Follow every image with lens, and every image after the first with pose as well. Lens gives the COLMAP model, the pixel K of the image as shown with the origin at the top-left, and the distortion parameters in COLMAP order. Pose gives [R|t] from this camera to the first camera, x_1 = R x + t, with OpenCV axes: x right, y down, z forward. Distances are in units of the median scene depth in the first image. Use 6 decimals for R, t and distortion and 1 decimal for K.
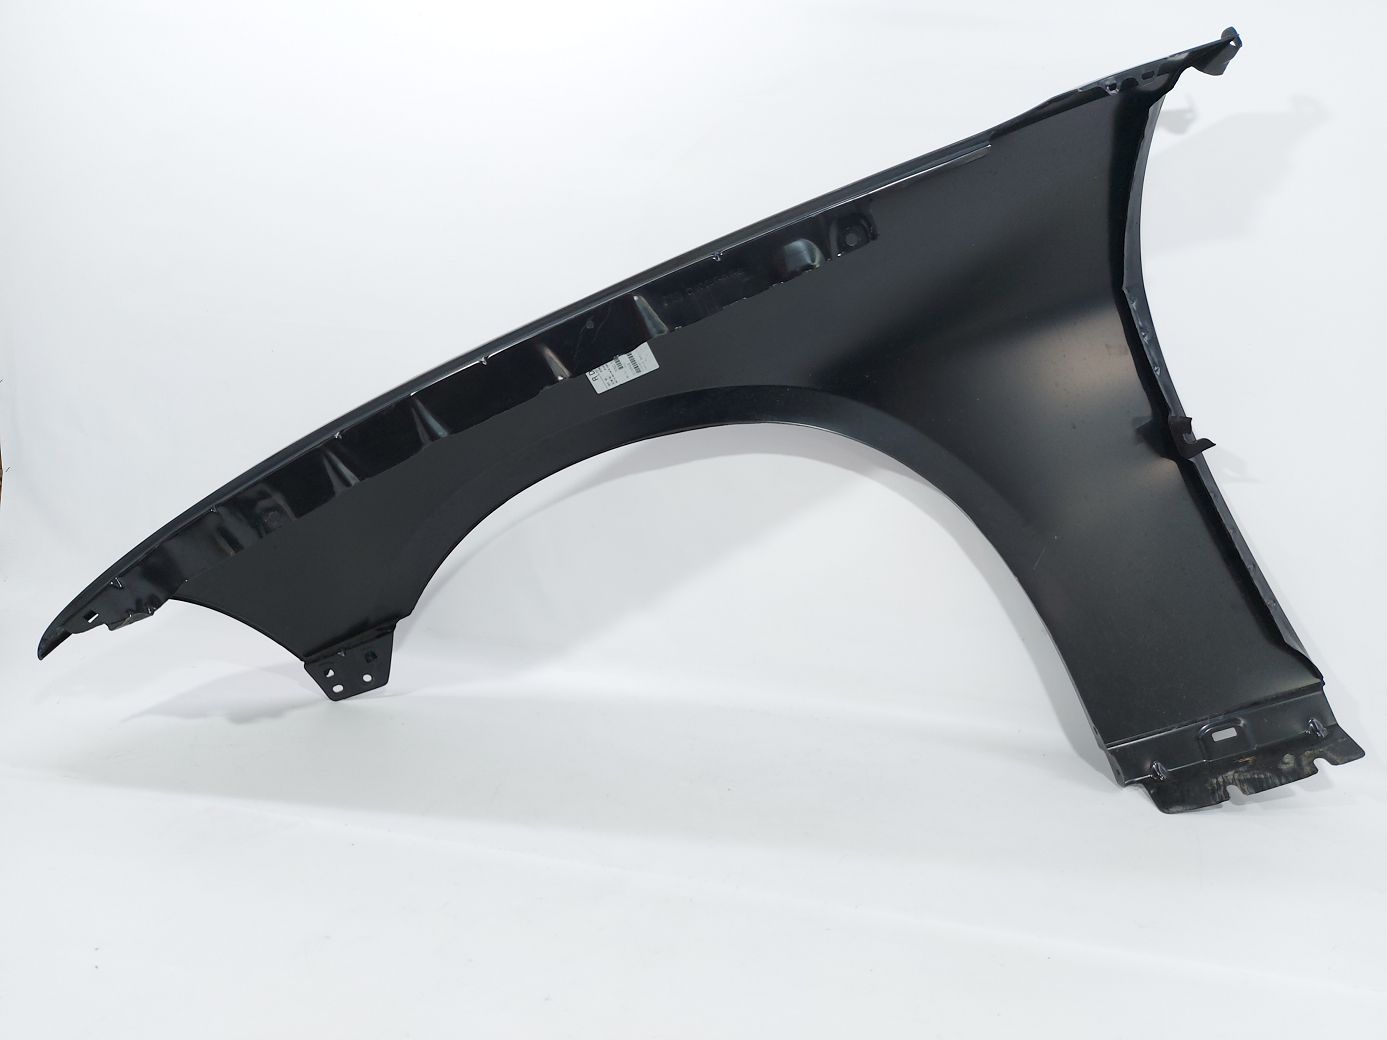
lens RADIAL K [[948.7, 0, 693.5], [0, 948.7, 520.0], [0, 0, 1]] dist [0.029131, -0.002014]
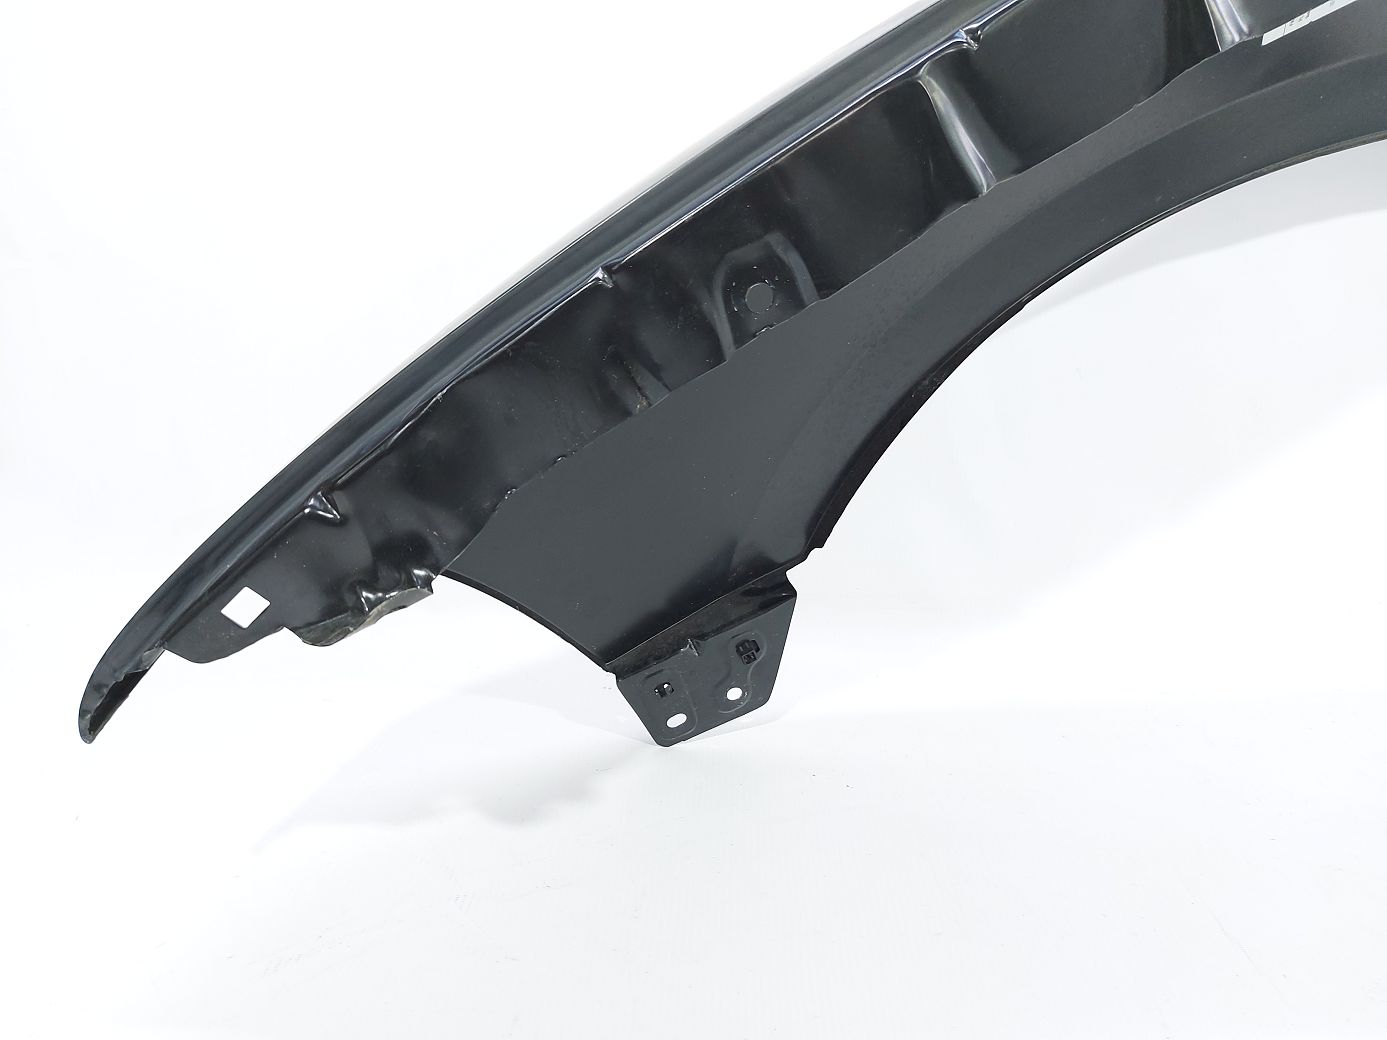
lens RADIAL K [[948.7, 0, 693.5], [0, 948.7, 520.0], [0, 0, 1]] dist [0.029131, -0.002014]
pose [[0.987743, -0.071347, 0.138827, -0.522079], [0.064141, 0.996385, 0.055710, 0.059461], [-0.142300, -0.046123, 0.988748, 0.645126]]
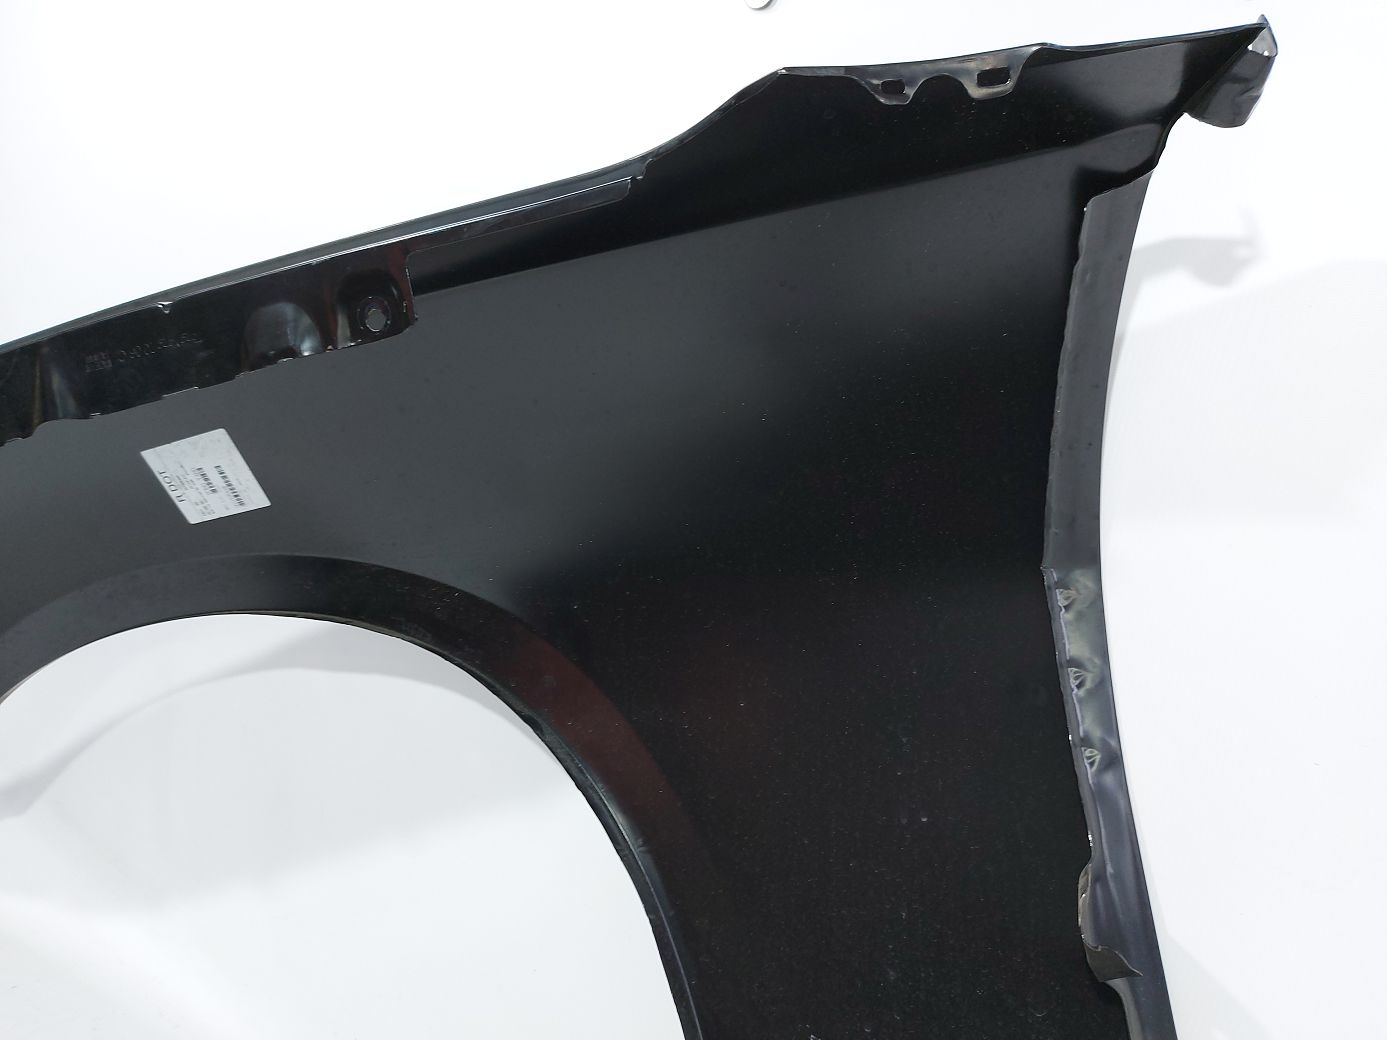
lens RADIAL K [[948.7, 0, 693.5], [0, 948.7, 520.0], [0, 0, 1]] dist [0.029131, -0.002014]
pose [[0.906188, 0.231217, -0.354065, 0.508721], [-0.304667, 0.937622, -0.167460, -0.149138], [0.293260, 0.259622, 0.920106, 0.567940]]
